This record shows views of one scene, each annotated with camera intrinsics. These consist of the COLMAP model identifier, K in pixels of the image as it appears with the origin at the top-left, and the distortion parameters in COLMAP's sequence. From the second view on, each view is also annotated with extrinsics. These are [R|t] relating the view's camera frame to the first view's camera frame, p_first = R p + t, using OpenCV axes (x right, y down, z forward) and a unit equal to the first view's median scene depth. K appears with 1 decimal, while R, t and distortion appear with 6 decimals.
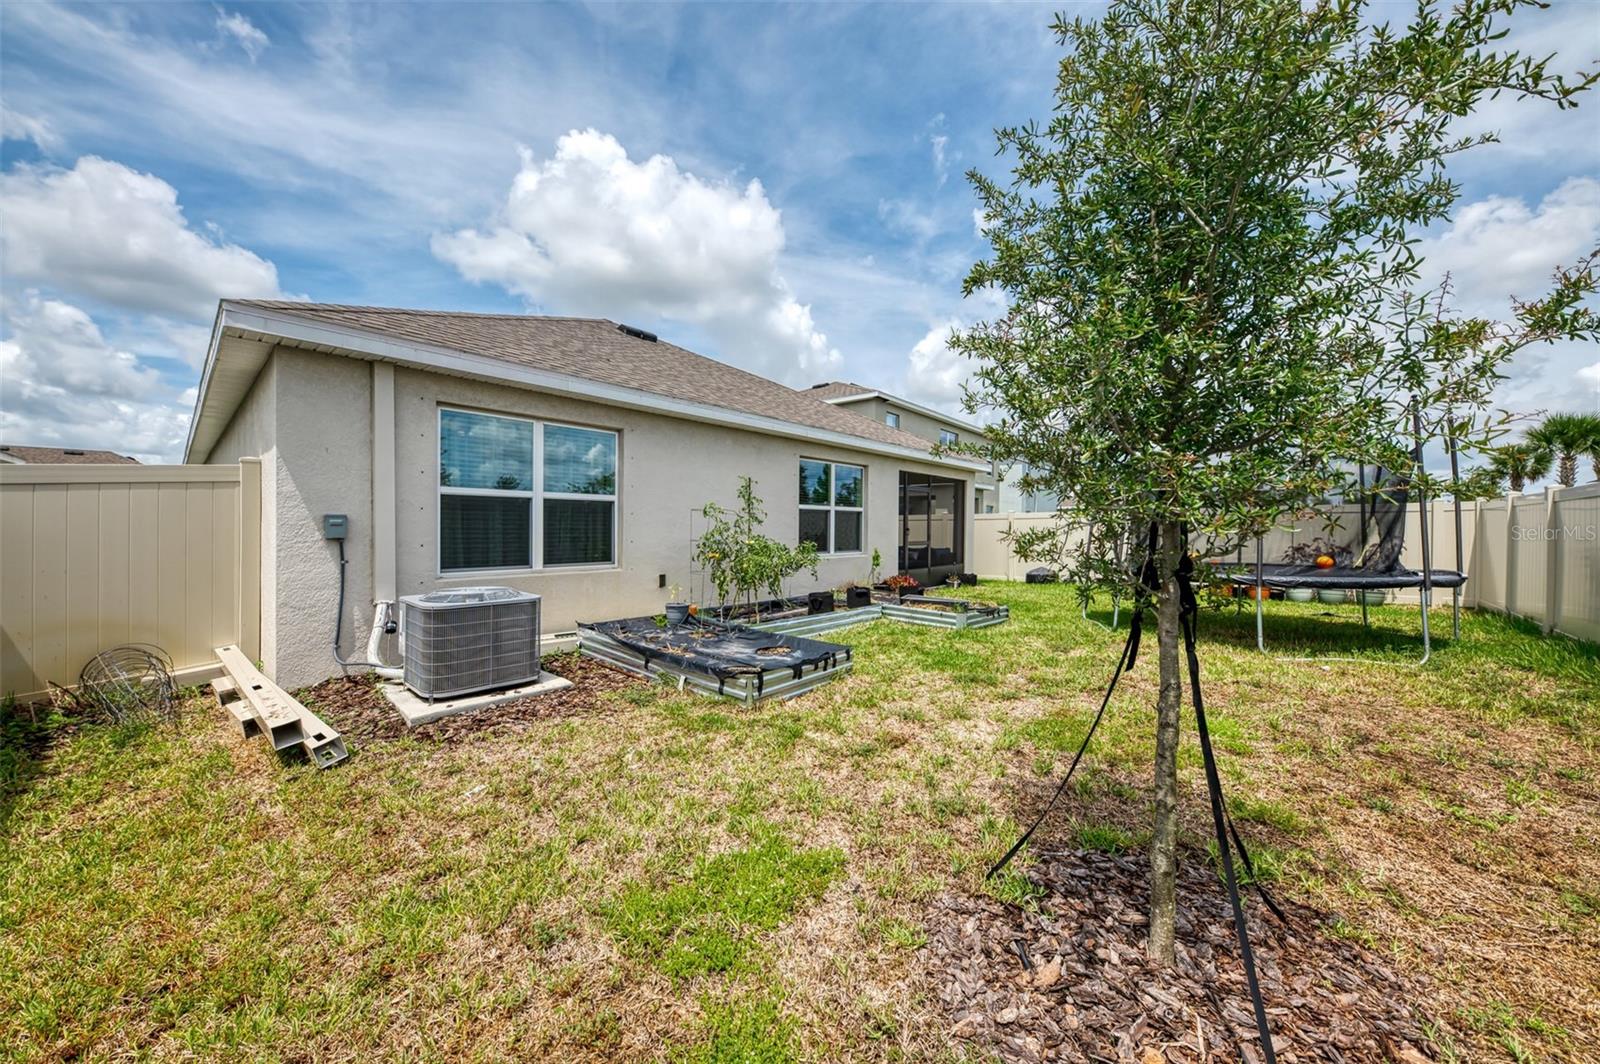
lens RADIAL K [[564.7, 0, 797.3], [0, 564.7, 530.4], [0, 0, 1]] dist [-0.000406, -0.000047]
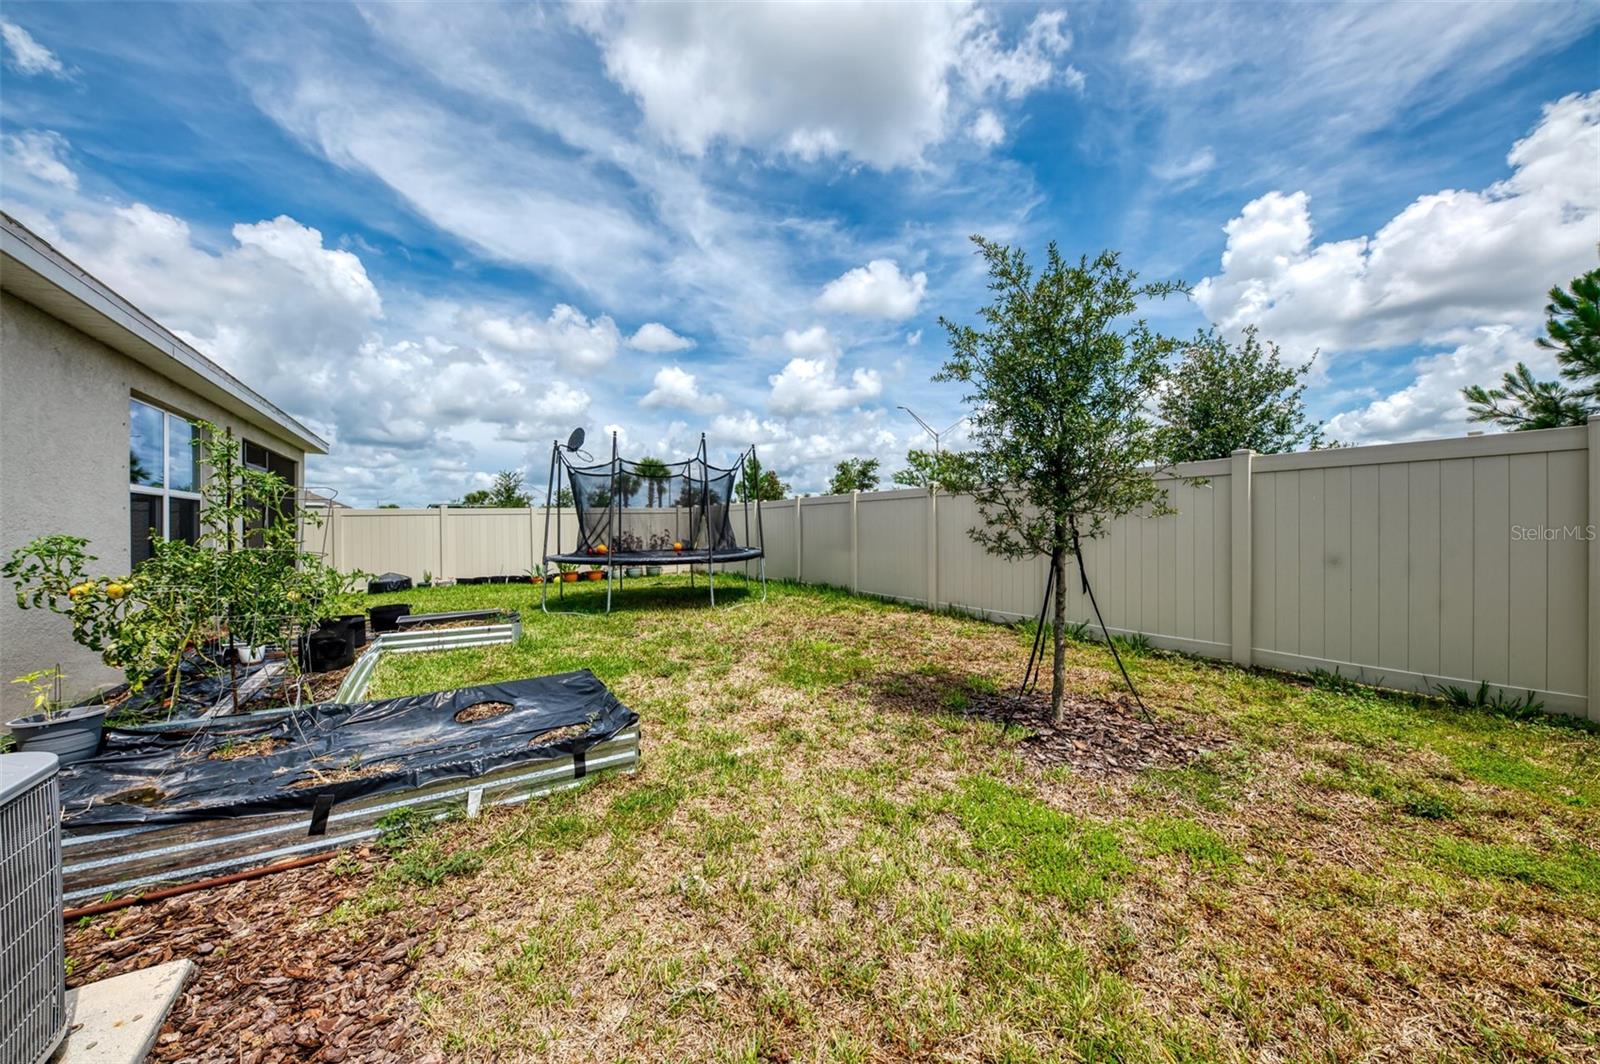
lens RADIAL K [[564.7, 0, 796.3], [0, 564.7, 532.2], [0, 0, 1]] dist [-0.000406, -0.000047]
pose [[0.275034, -0.022580, 0.961169, -0.645111], [0.019453, 0.999650, 0.017918, 0.003429], [-0.961238, 0.013769, 0.275377, 0.547293]]
